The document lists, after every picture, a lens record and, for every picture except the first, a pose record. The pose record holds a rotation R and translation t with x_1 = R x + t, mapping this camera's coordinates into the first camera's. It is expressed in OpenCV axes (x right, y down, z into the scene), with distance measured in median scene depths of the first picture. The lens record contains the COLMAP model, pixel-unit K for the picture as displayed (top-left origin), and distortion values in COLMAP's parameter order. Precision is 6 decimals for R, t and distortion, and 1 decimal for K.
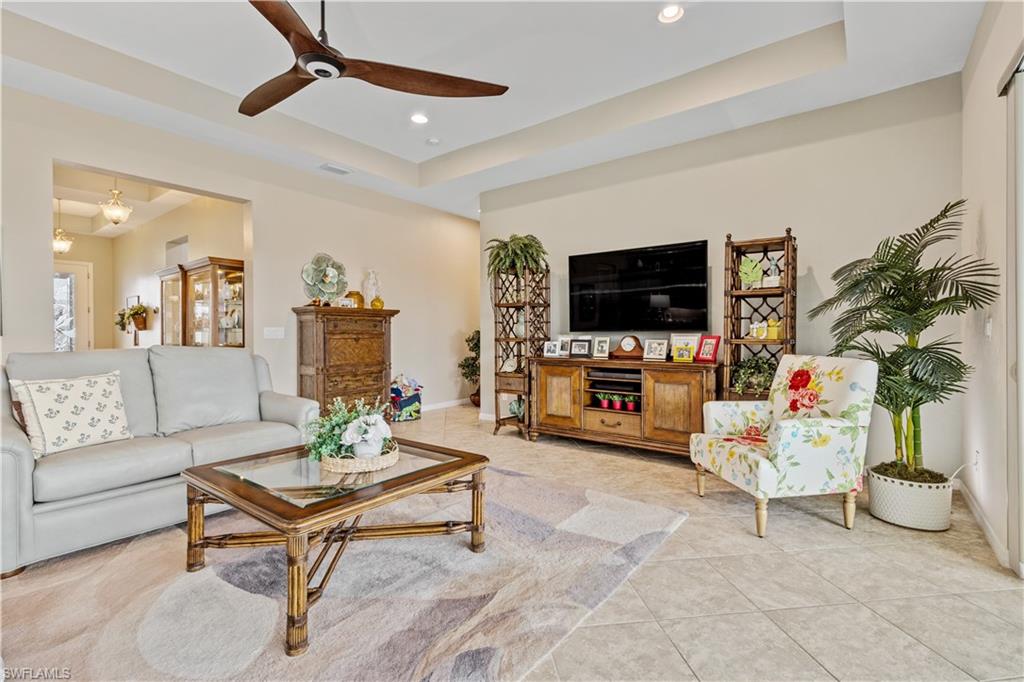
lens RADIAL K [[462.8, 0, 512.9], [0, 462.8, 334.9], [0, 0, 1]] dist [0.001850, -0.000153]
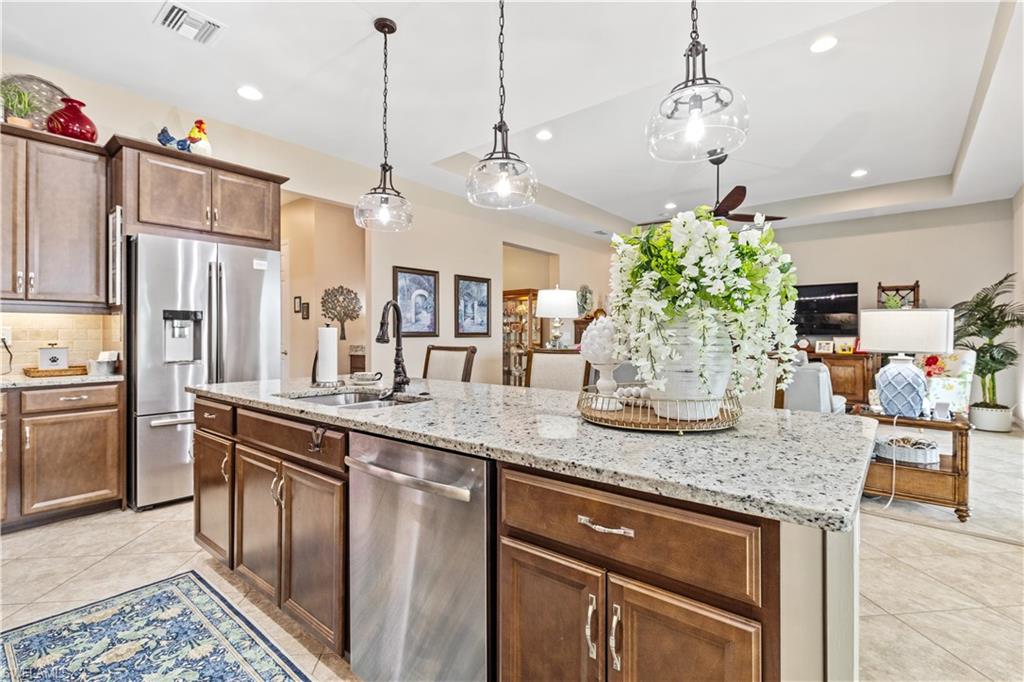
lens RADIAL K [[462.8, 0, 527.3], [0, 462.8, 330.9], [0, 0, 1]] dist [0.001850, -0.000153]
pose [[0.999677, 0.004146, -0.025059, -1.112767], [-0.004541, 0.999866, -0.015741, 0.008309], [0.024991, 0.015850, 0.999562, -1.076589]]
